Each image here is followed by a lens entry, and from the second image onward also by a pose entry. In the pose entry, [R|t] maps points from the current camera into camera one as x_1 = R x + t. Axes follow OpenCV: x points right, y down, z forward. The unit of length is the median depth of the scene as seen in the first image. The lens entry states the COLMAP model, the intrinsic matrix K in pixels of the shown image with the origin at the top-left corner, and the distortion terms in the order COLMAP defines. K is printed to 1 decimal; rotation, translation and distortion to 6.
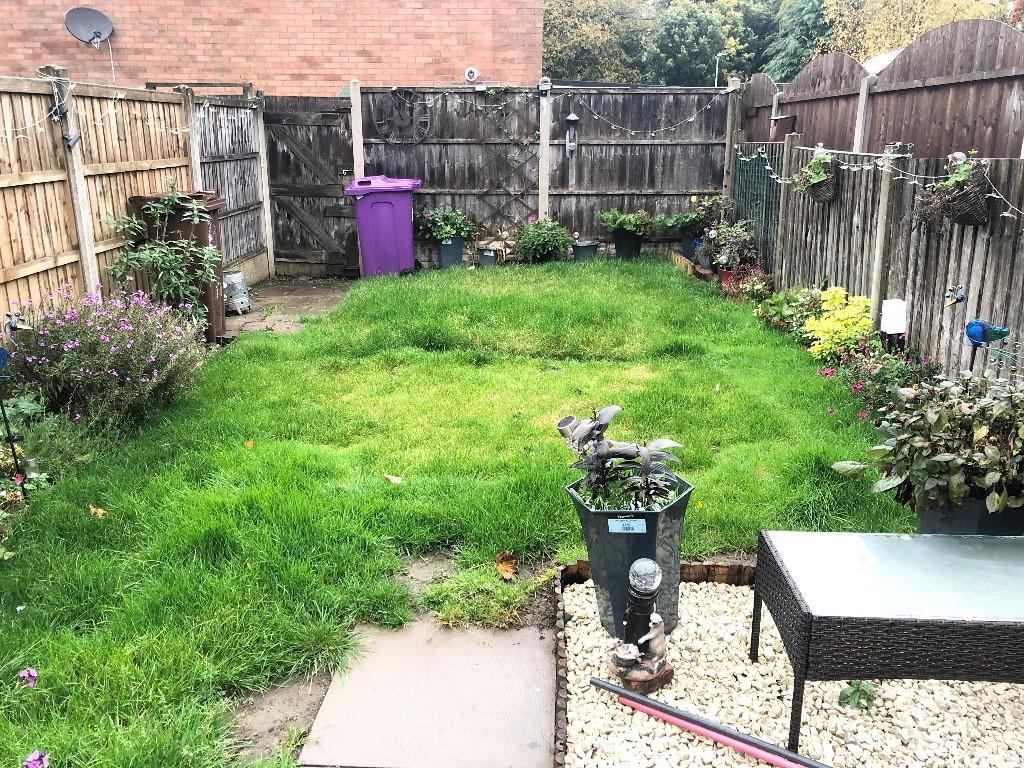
lens RADIAL K [[835.2, 0, 511.8], [0, 835.2, 370.9], [0, 0, 1]] dist [0.010348, 0.001141]
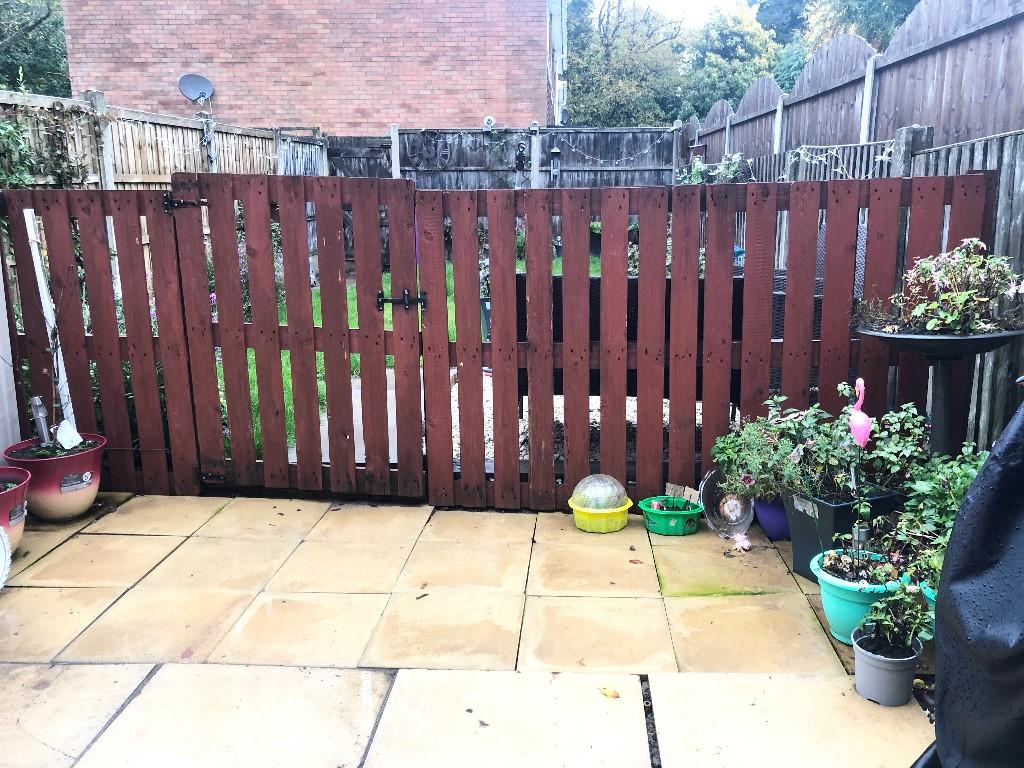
lens RADIAL K [[841.8, 0, 511.3], [0, 841.8, 385.2], [0, 0, 1]] dist [0.006894, 0.002821]
pose [[0.998179, 0.009100, -0.059626, 0.083104], [-0.011865, 0.998862, -0.046187, 0.129713], [0.059138, 0.046810, 0.997152, -0.315873]]
